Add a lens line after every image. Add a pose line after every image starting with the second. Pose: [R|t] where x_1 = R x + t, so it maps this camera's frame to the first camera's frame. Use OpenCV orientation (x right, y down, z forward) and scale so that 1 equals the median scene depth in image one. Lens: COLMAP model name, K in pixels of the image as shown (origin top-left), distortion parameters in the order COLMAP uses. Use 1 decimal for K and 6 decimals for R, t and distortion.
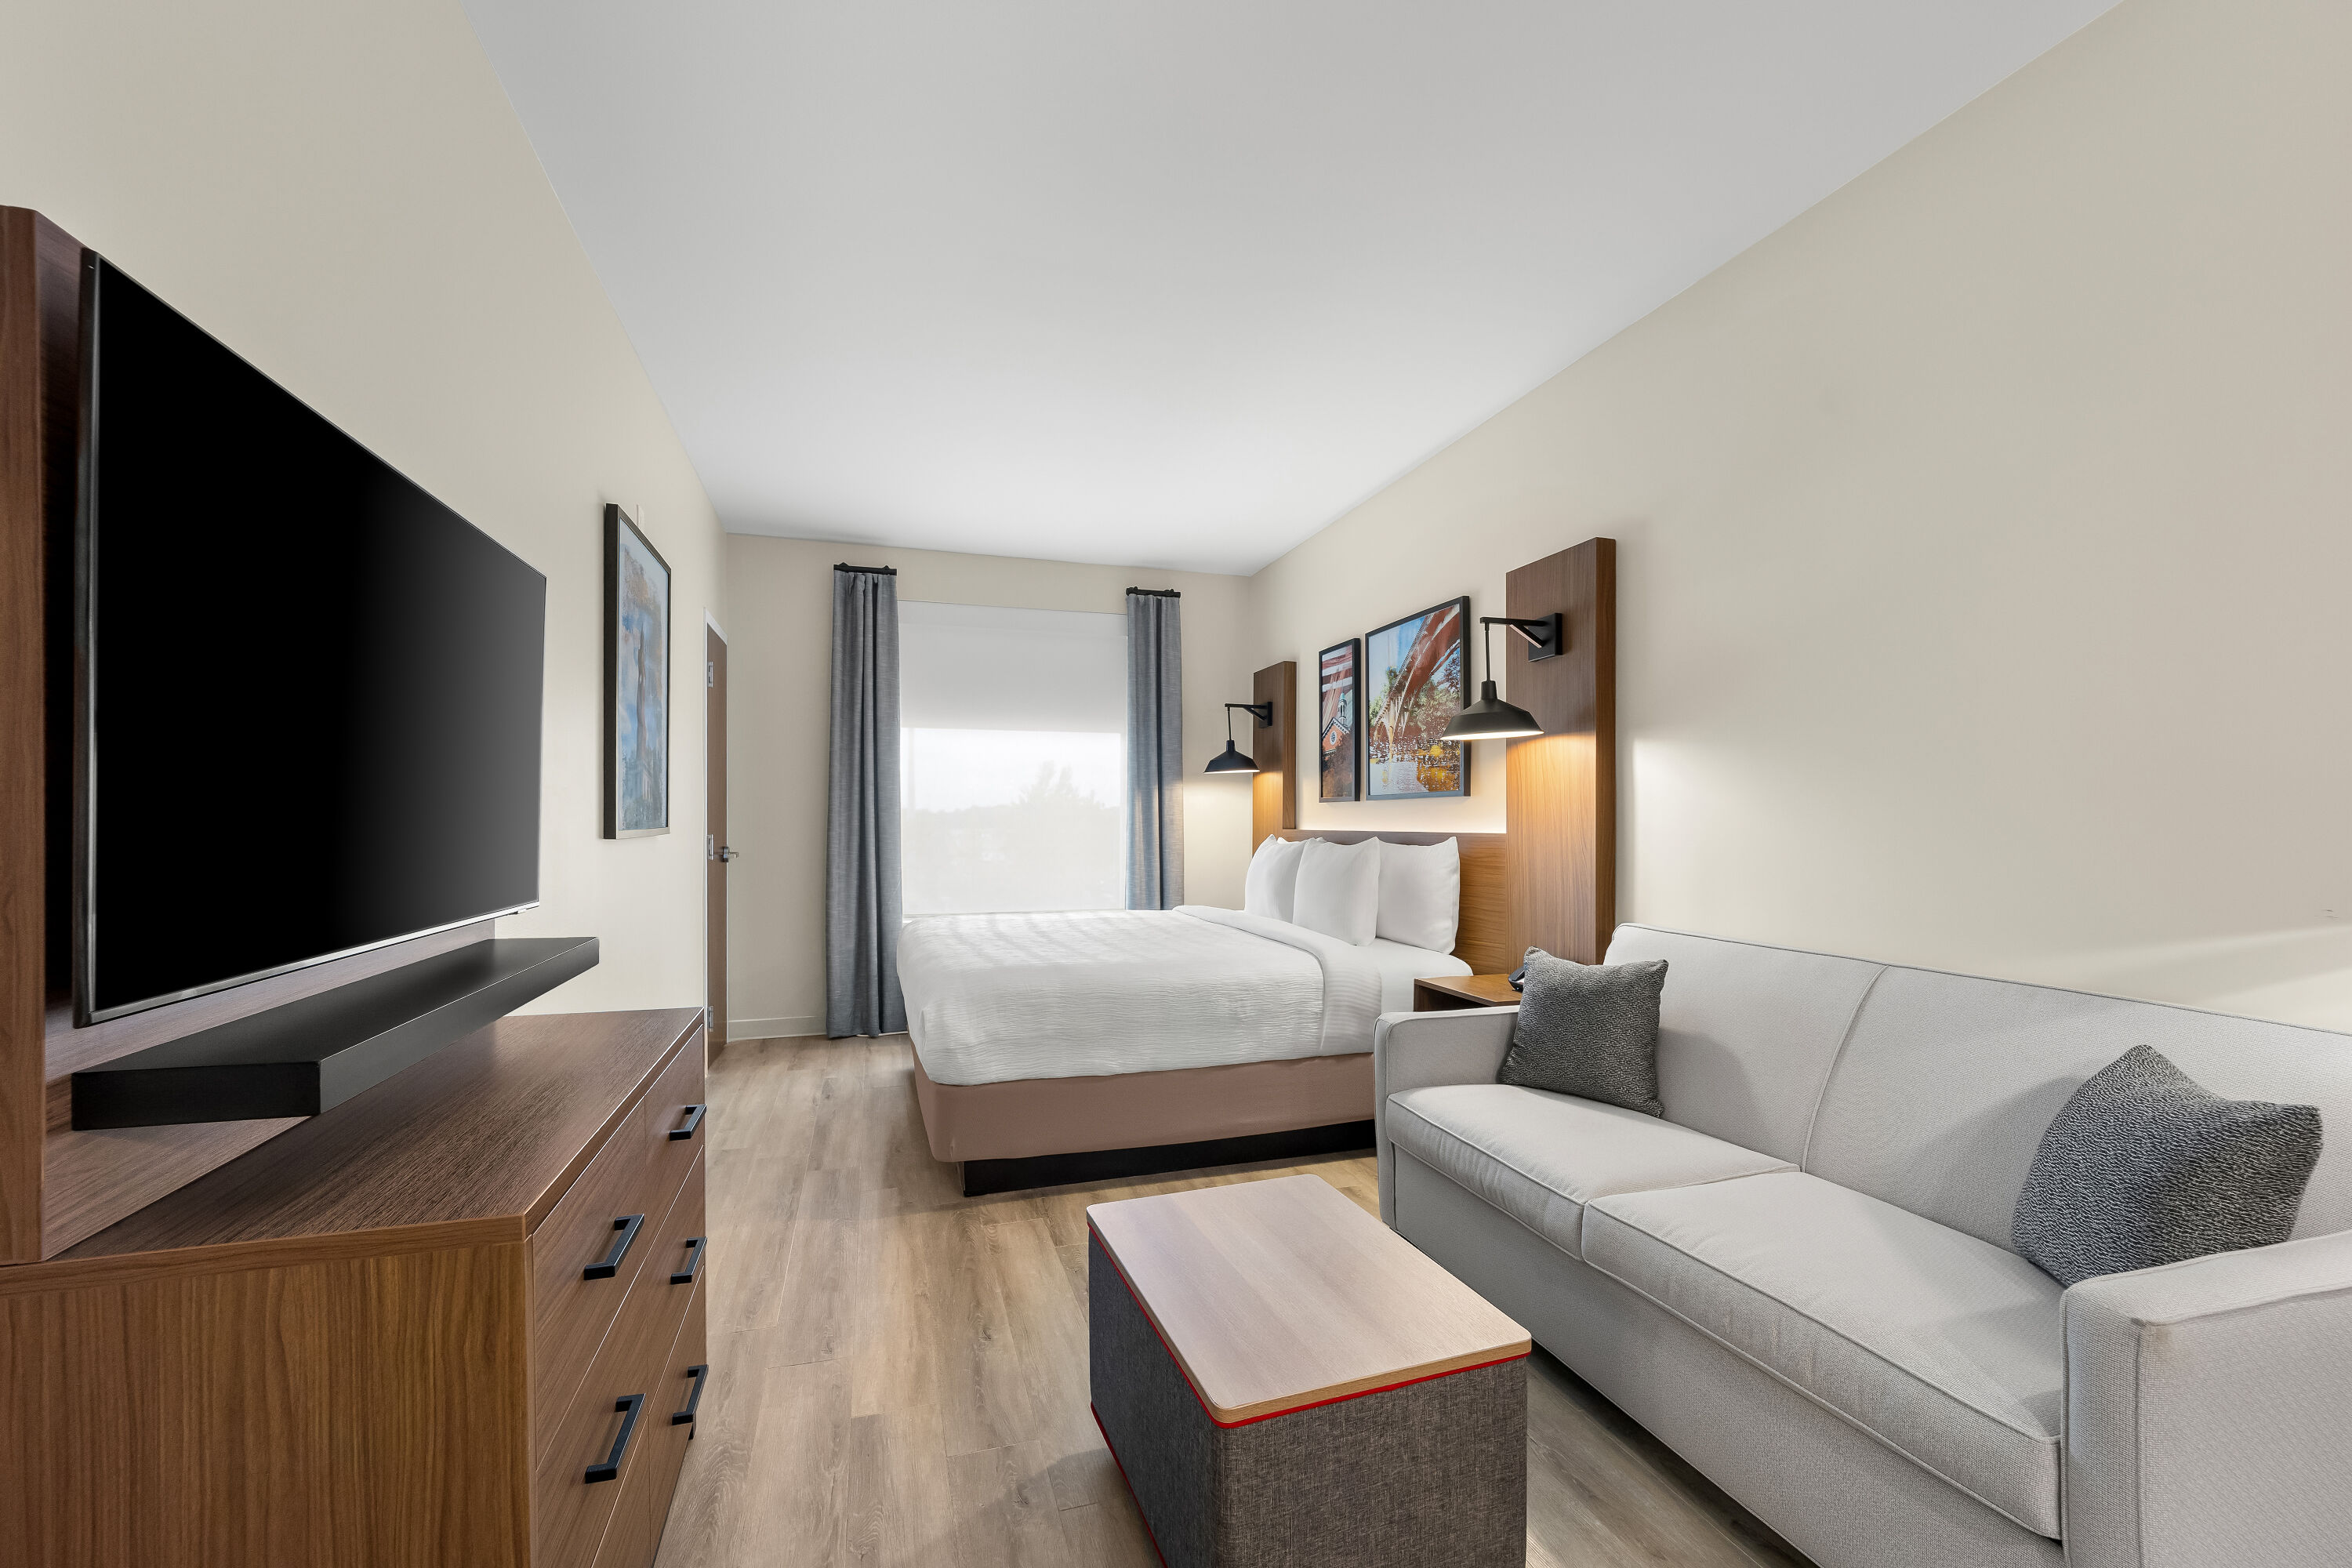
lens RADIAL K [[978.7, 0, 1148.4], [0, 978.7, 823.0], [0, 0, 1]] dist [-0.000172, -0.000045]
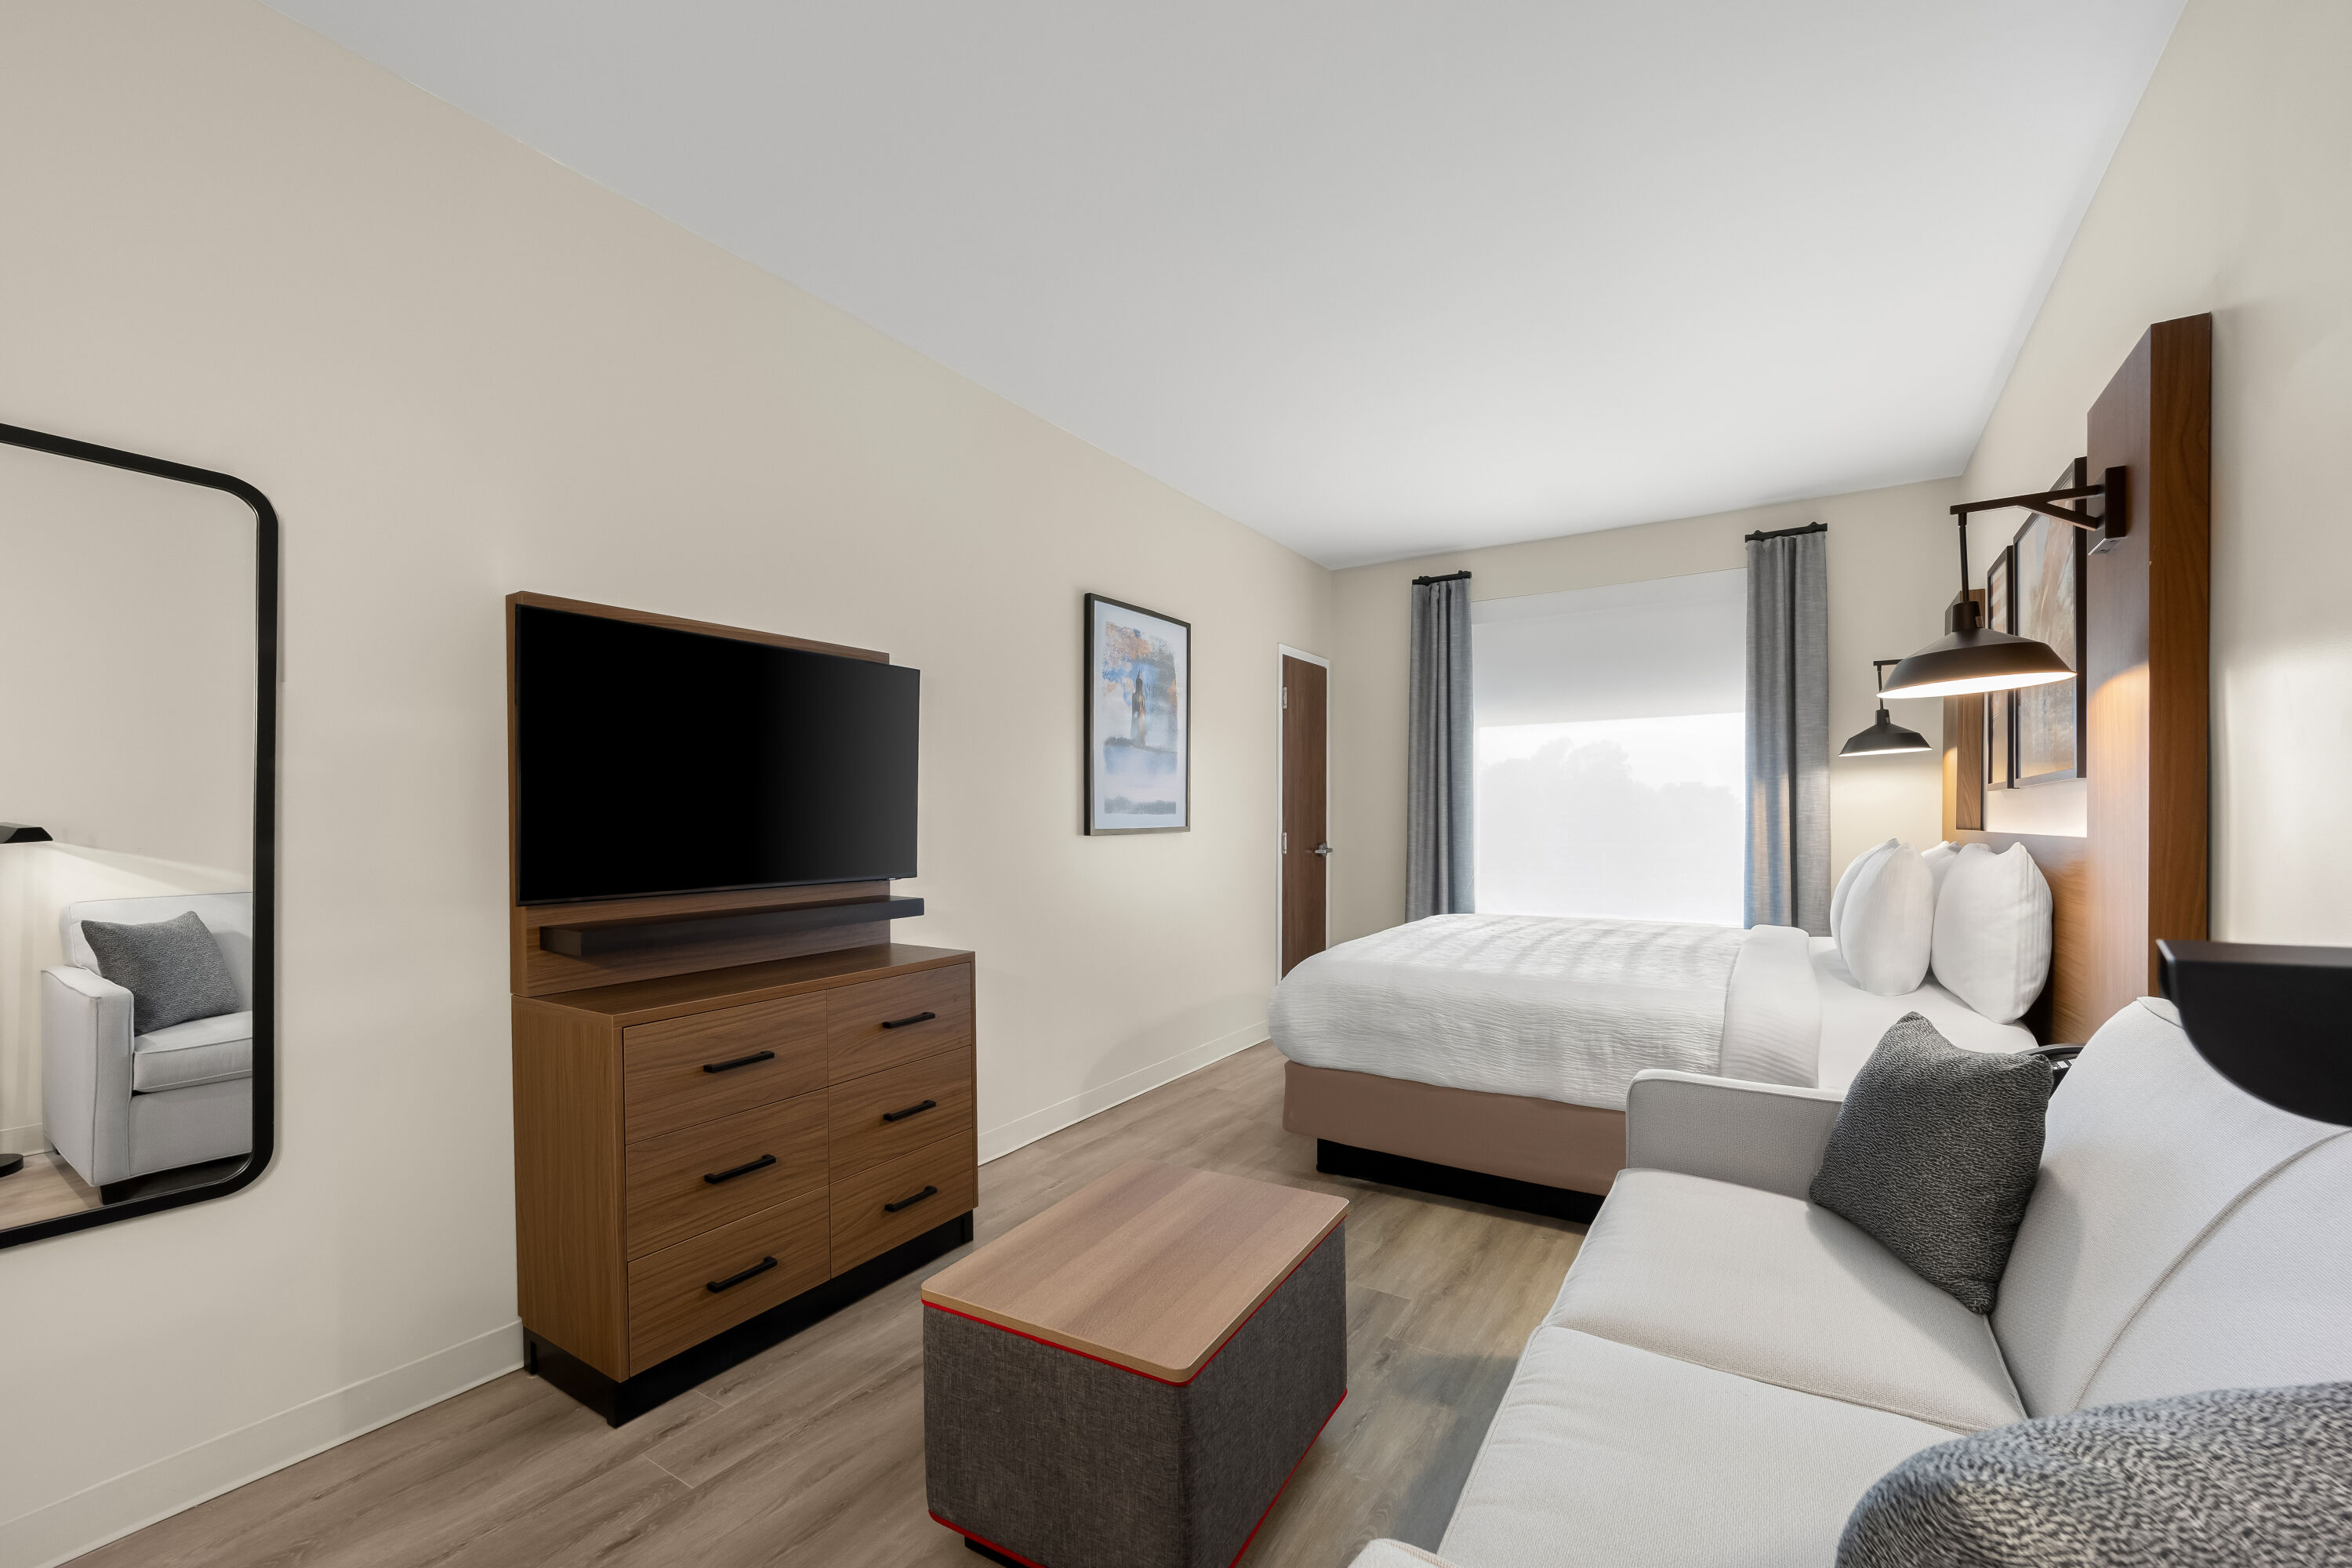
lens RADIAL K [[965.1, 0, 1144.1], [0, 965.1, 826.4], [0, 0, 1]] dist [-0.001344, -0.000121]
pose [[0.641144, -0.000502, -0.767421, 0.357059], [0.003314, 0.999992, 0.002115, 0.000636], [0.767414, -0.003899, 0.641140, 0.125086]]
